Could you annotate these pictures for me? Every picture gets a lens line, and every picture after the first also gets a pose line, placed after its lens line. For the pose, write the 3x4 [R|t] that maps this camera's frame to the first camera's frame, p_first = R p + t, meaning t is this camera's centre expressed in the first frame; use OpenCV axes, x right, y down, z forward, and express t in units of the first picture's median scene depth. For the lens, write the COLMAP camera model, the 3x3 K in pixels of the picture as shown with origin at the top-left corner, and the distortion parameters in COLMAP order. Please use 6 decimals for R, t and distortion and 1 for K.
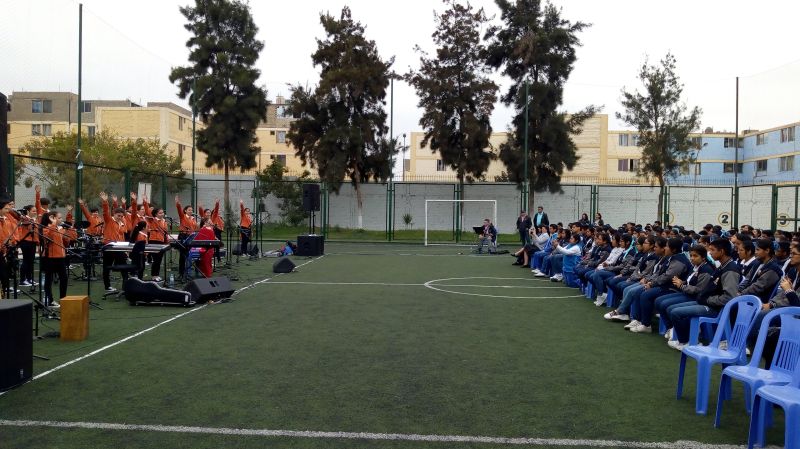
lens RADIAL K [[620.9, 0, 397.2], [0, 620.9, 226.4], [0, 0, 1]] dist [0.039300, -0.078197]
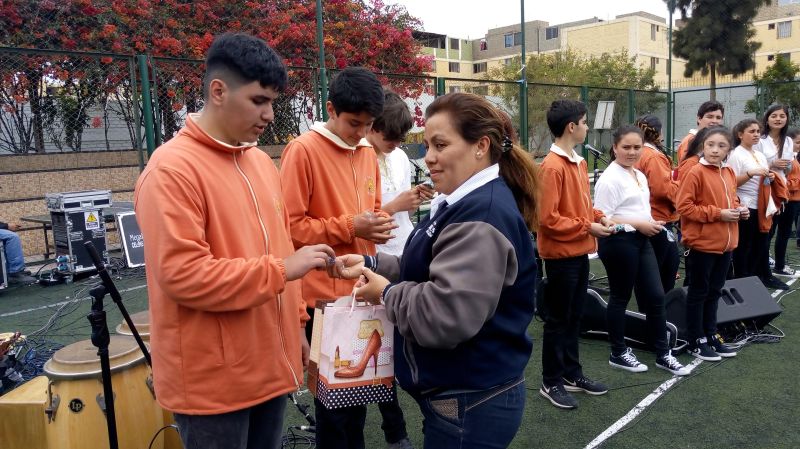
lens RADIAL K [[620.9, 0, 397.6], [0, 620.9, 224.6], [0, 0, 1]] dist [0.039300, -0.078197]
pose [[0.748539, 0.027996, -0.662499, -0.048861], [0.049837, 0.993907, 0.098310, -0.003977], [0.661215, -0.106606, 0.742583, 0.146088]]
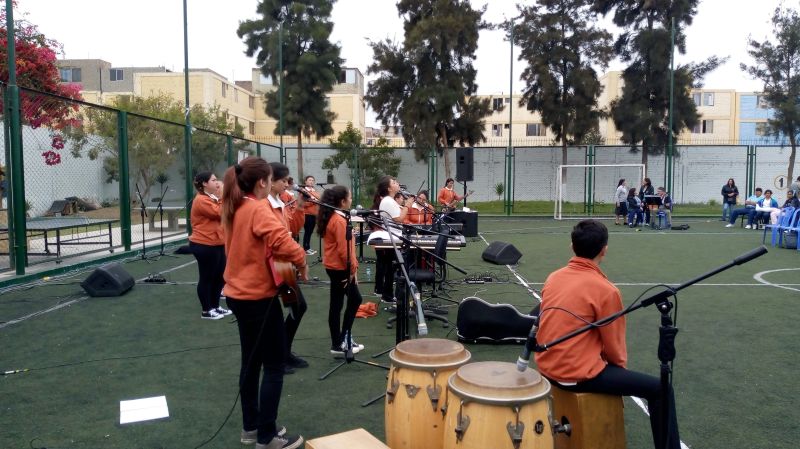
lens RADIAL K [[620.9, 0, 398.1], [0, 620.9, 222.1], [0, 0, 1]] dist [0.039300, -0.078197]
pose [[0.999795, -0.017198, -0.010692, -0.126339], [0.017603, 0.999082, 0.039067, -0.002187], [0.010010, -0.039247, 0.999179, 0.110478]]
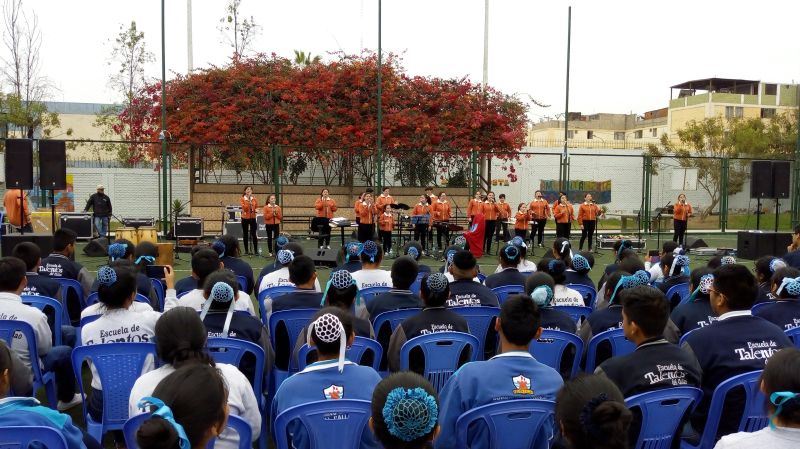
lens RADIAL K [[620.9, 0, 402.8], [0, 620.9, 225.2], [0, 0, 1]] dist [0.039300, -0.078197]
pose [[0.262324, 0.048337, -0.963768, 0.260015], [-0.030246, 0.998666, 0.041855, -0.007283], [0.964506, 0.018171, 0.263436, 0.231233]]
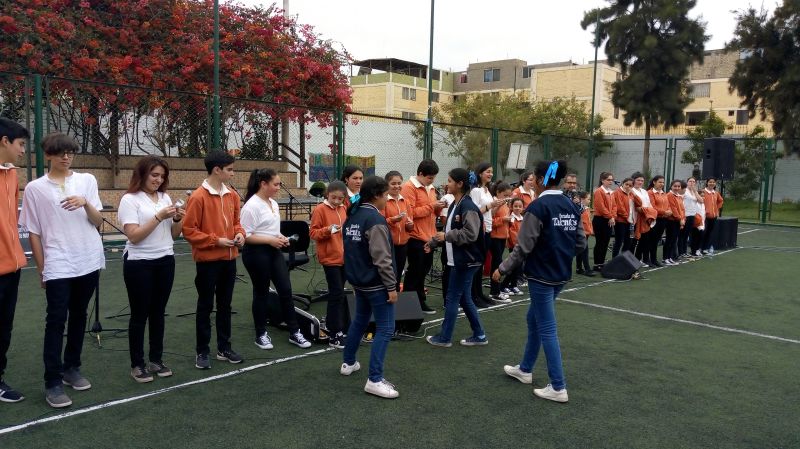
lens RADIAL K [[620.9, 0, 398.5], [0, 620.9, 224.0], [0, 0, 1]] dist [0.039300, -0.078197]
pose [[0.754392, 0.063984, -0.653298, 0.025053], [-0.030542, 0.997582, 0.062435, -0.005621], [0.655713, -0.027147, 0.754522, 0.160094]]
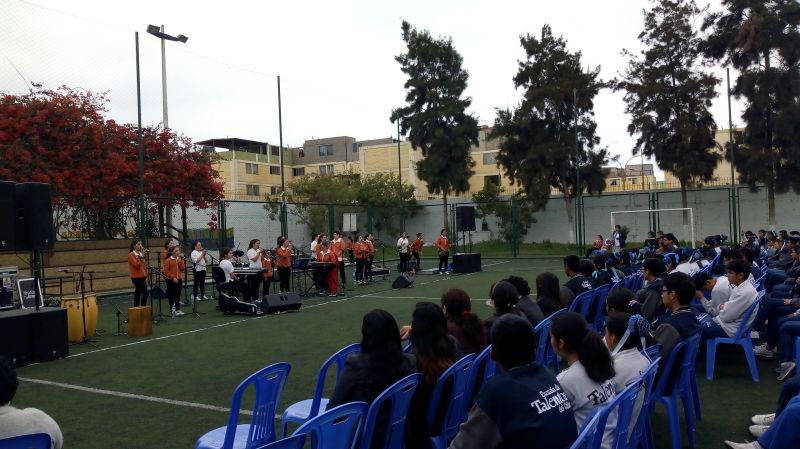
lens RADIAL K [[620.9, 0, 403.2], [0, 620.9, 235.8], [0, 0, 1]] dist [0.039300, -0.078197]
pose [[0.896265, -0.045337, -0.441195, 0.139914], [0.041459, 0.998970, -0.018433, -0.001229], [0.441577, -0.001771, 0.897222, -0.012105]]
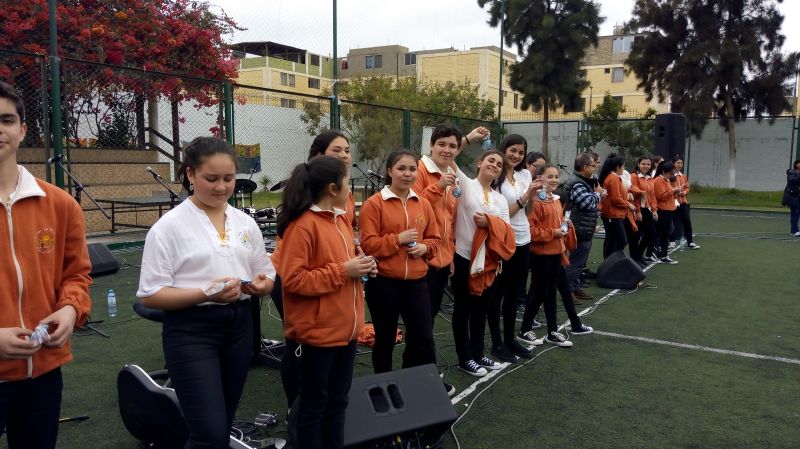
lens RADIAL K [[620.9, 0, 395.9], [0, 620.9, 218.9], [0, 0, 1]] dist [0.039300, -0.078197]
pose [[0.867046, 0.037865, -0.496788, -0.038394], [-0.006259, 0.997857, 0.065132, -0.004538], [0.498189, -0.053363, 0.865425, 0.206743]]
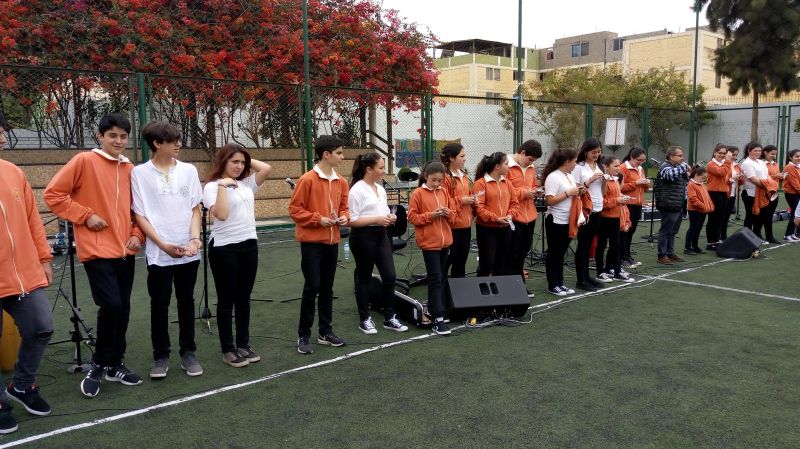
lens RADIAL K [[620.9, 0, 399.9], [0, 620.9, 224.1], [0, 0, 1]] dist [0.039300, -0.078197]
pose [[0.661271, 0.061771, -0.747599, 0.019169], [0.006735, 0.996075, 0.088259, -0.004530], [0.750117, -0.063399, 0.658259, 0.160788]]
